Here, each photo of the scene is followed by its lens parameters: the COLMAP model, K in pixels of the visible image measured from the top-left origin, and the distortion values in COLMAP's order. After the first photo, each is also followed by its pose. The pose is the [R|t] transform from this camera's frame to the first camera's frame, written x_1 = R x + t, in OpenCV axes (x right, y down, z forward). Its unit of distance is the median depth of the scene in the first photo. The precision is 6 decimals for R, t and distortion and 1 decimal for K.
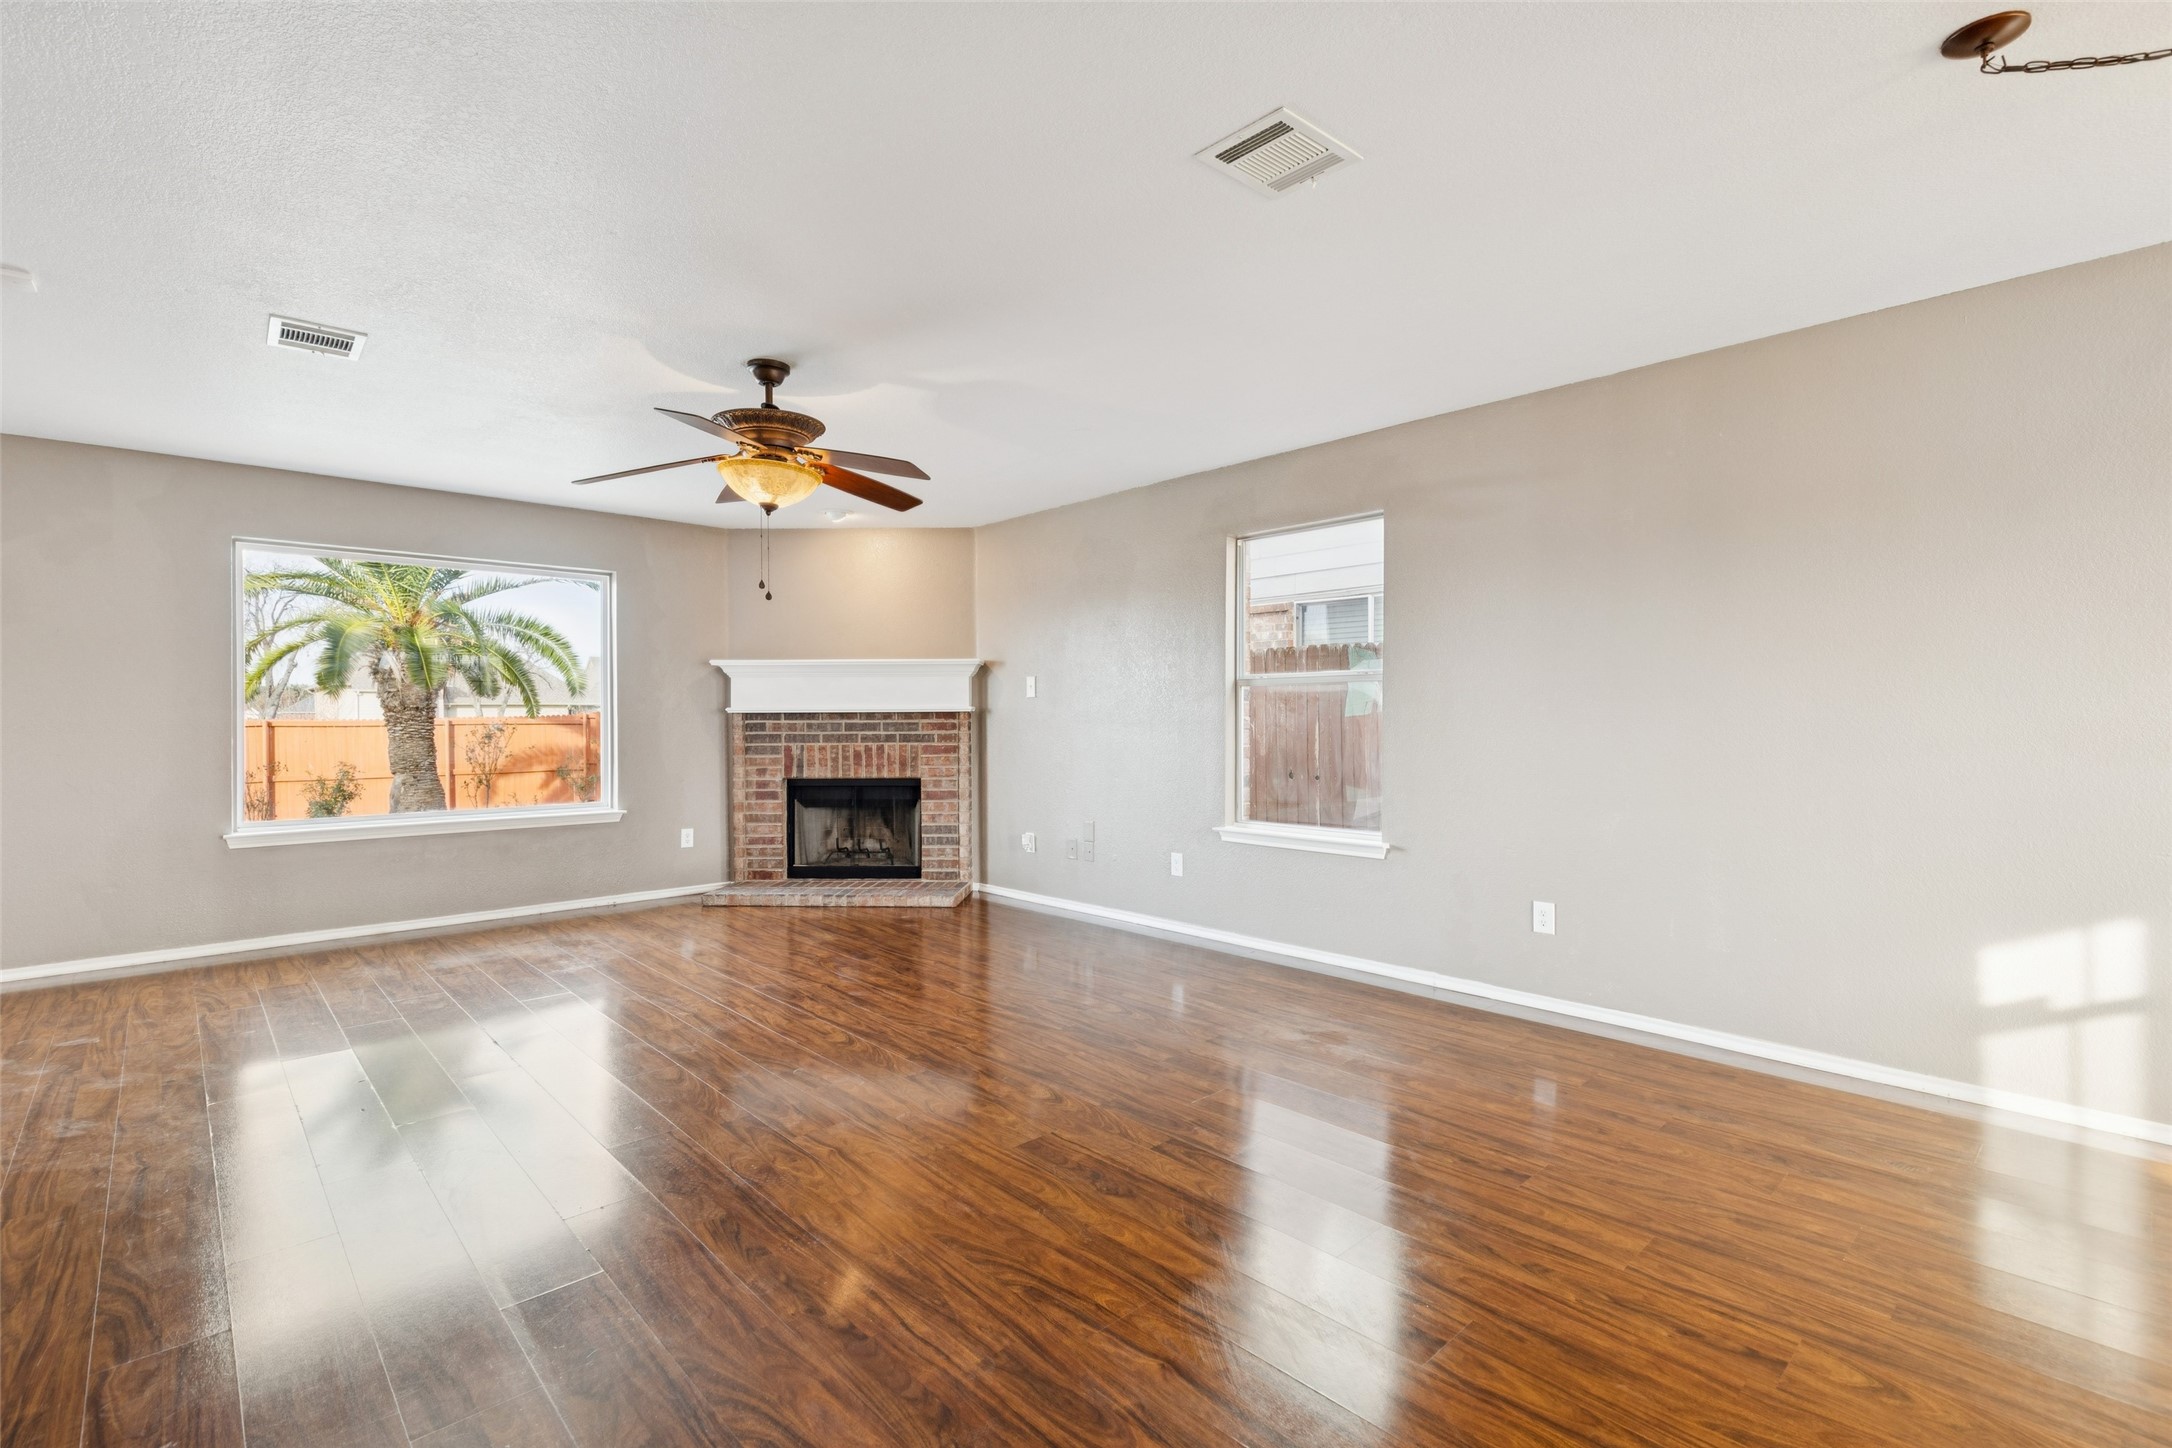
lens RADIAL K [[987.8, 0, 1095.0], [0, 987.8, 720.4], [0, 0, 1]] dist [0.010671, -0.002099]
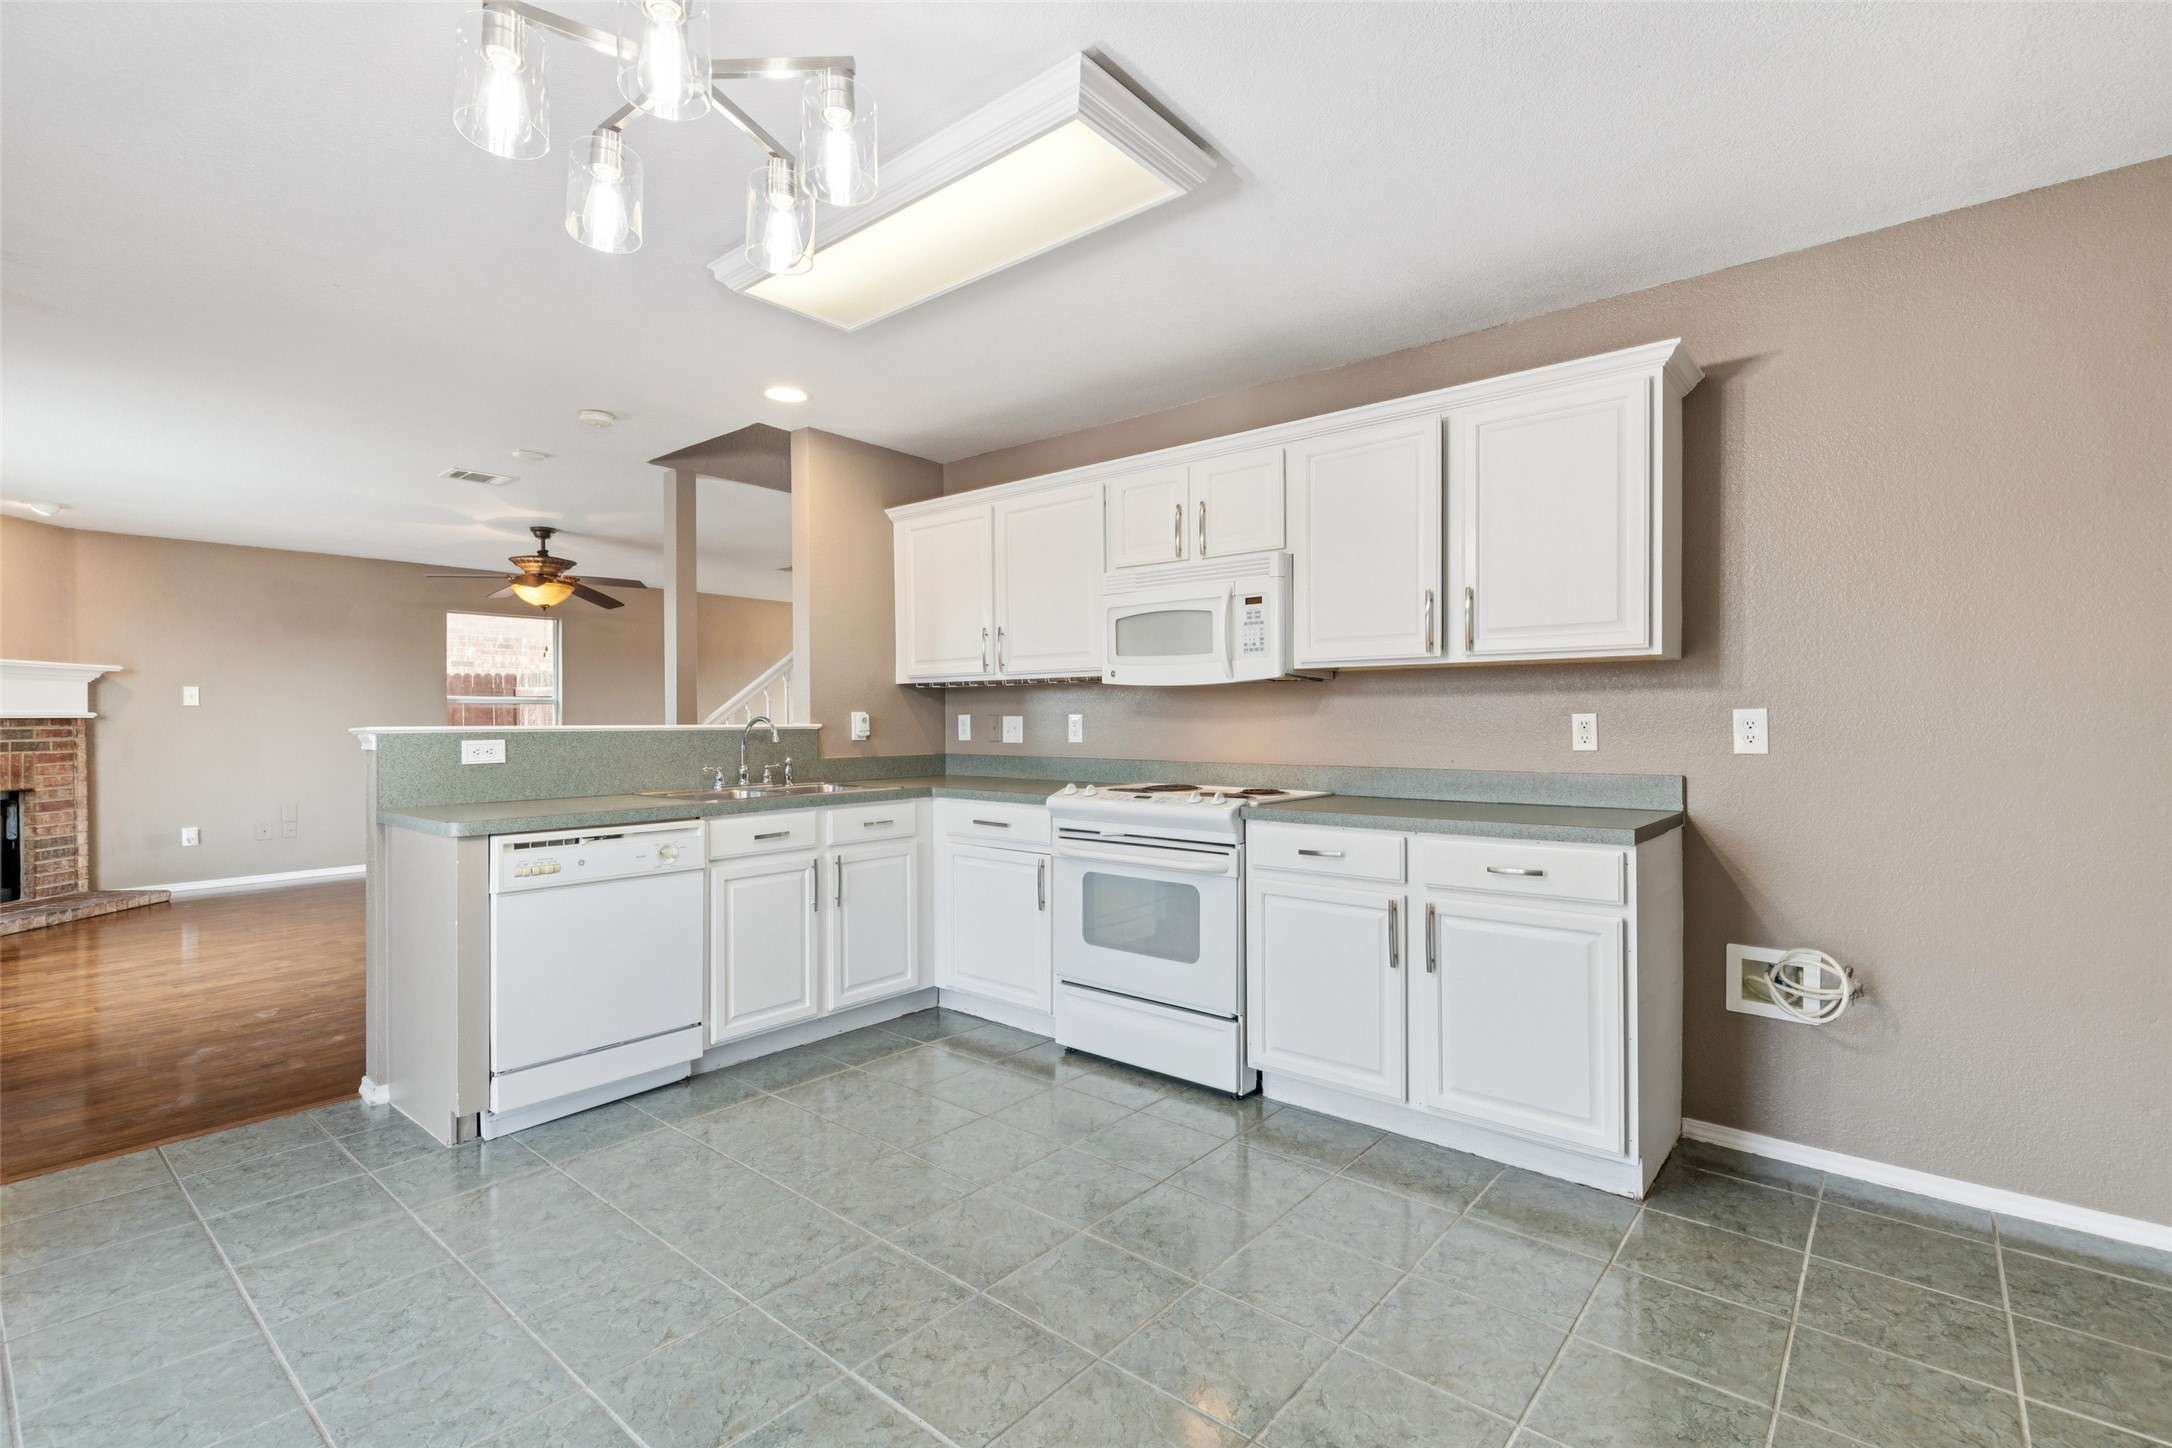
lens RADIAL K [[987.8, 0, 1097.8], [0, 987.8, 723.3], [0, 0, 1]] dist [0.010671, -0.002099]
pose [[-0.128622, 0.001149, 0.991693, -1.238203], [0.010492, 0.999945, 0.000202, 0.006584], [-0.991638, 0.010431, -0.128627, 0.126555]]
